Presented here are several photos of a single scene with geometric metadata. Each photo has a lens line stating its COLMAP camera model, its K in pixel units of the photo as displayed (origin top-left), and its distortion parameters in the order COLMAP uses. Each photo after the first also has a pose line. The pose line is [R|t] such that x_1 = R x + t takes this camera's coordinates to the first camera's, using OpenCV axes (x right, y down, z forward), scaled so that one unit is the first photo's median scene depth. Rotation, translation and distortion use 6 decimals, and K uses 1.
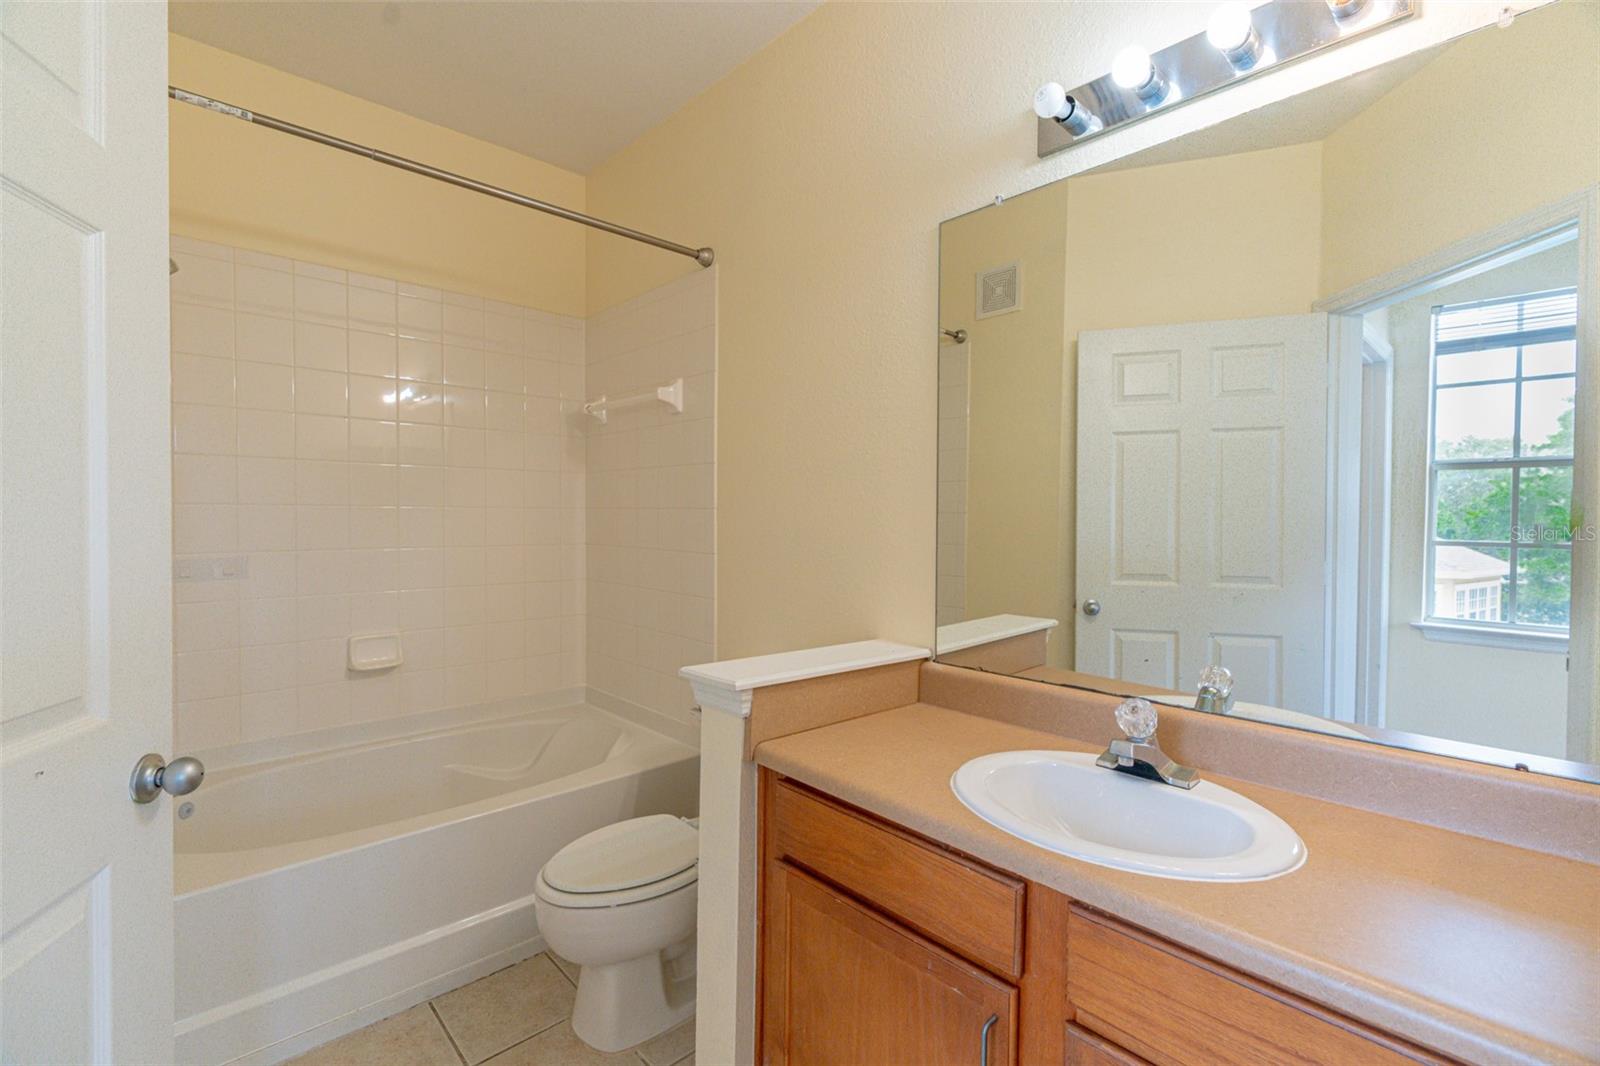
lens RADIAL K [[727.7, 0, 794.1], [0, 727.7, 548.3], [0, 0, 1]] dist [0.001749, -0.000197]
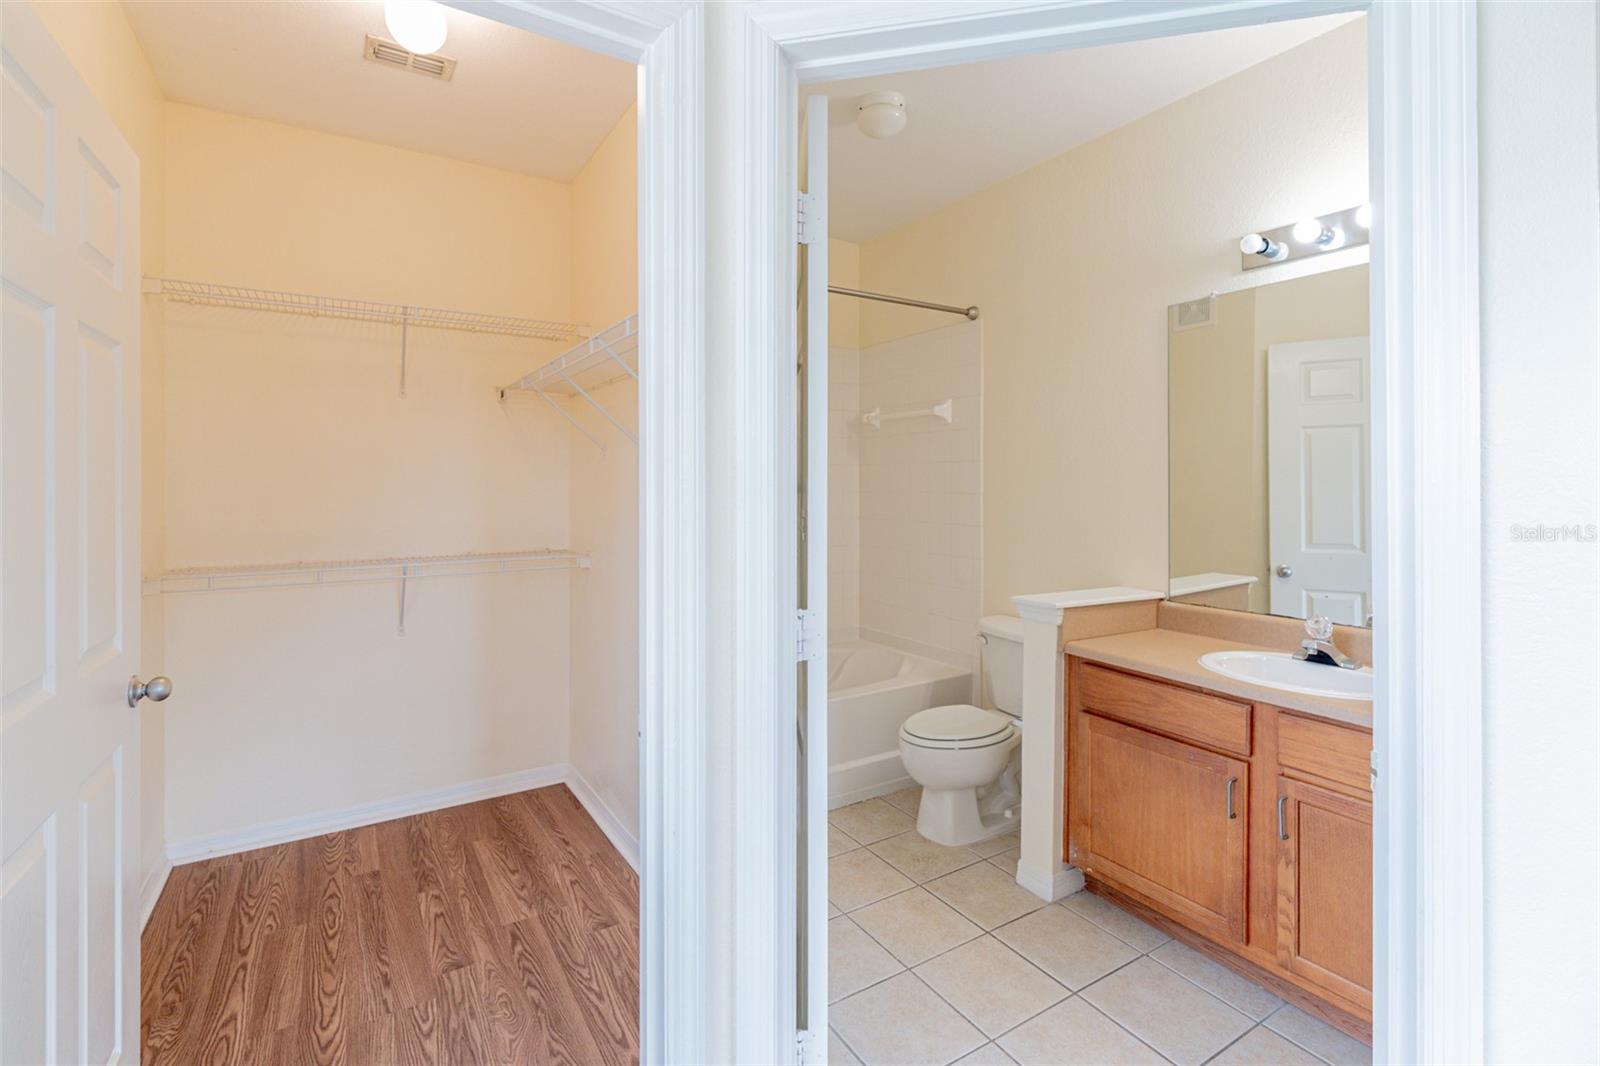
lens RADIAL K [[727.7, 0, 799.6], [0, 727.7, 498.4], [0, 0, 1]] dist [0.001749, -0.000197]
pose [[0.981225, -0.005909, -0.192776, -0.288841], [0.000765, 0.999642, -0.026748, -0.014705], [0.192865, 0.026098, 0.980878, -0.676014]]
